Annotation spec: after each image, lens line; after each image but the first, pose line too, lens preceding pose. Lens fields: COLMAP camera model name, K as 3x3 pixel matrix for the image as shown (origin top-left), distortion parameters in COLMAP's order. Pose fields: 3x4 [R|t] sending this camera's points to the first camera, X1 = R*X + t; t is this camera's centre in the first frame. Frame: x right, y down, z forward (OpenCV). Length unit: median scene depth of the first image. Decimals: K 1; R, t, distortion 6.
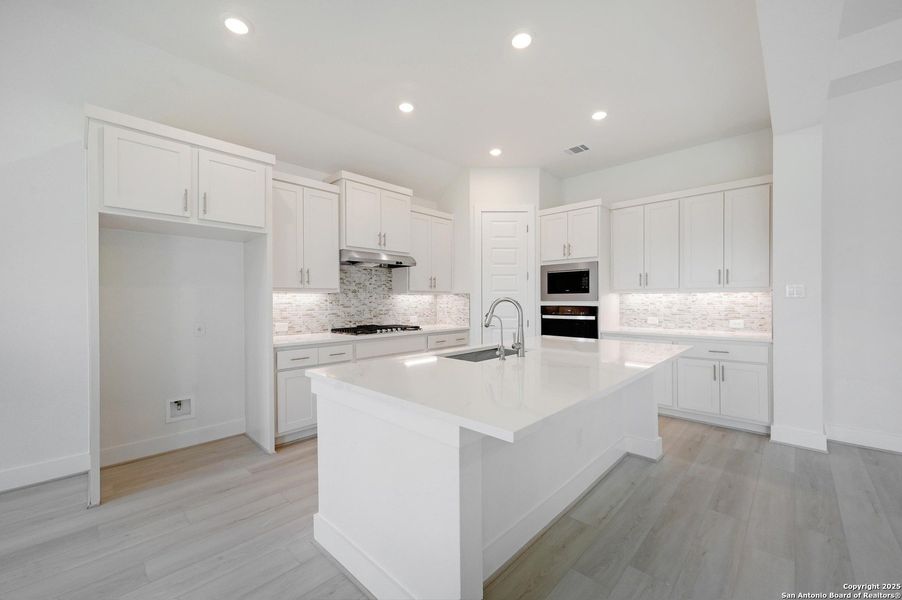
lens RADIAL K [[360.6, 0, 446.5], [0, 360.6, 297.4], [0, 0, 1]] dist [-0.001191, -0.000095]
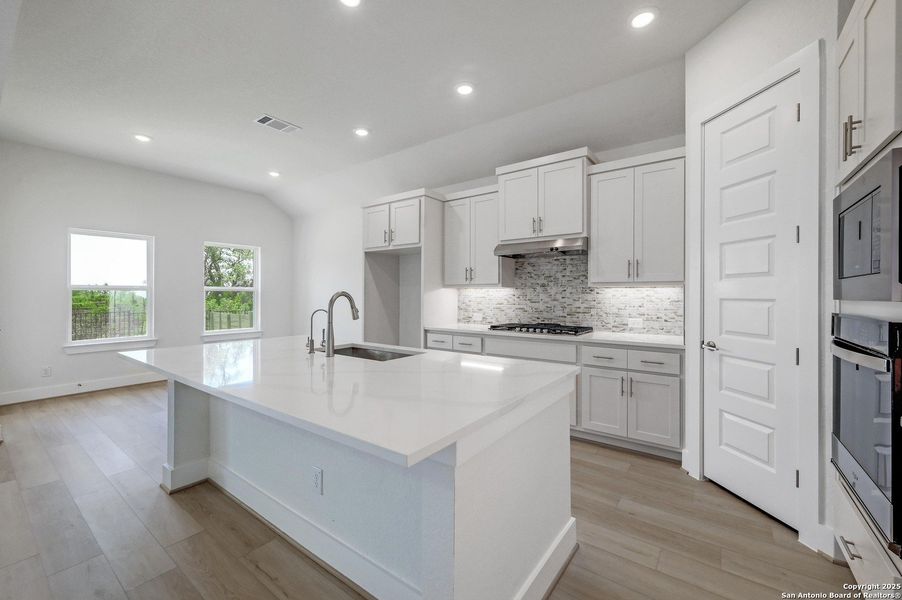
lens RADIAL K [[360.6, 0, 446.5], [0, 360.6, 297.4], [0, 0, 1]] dist [-0.001191, -0.000095]
pose [[0.133827, 0.009672, -0.990957, 0.624067], [0.002903, 0.999944, 0.010152, 0.003706], [0.991000, -0.004235, 0.133792, 0.639453]]
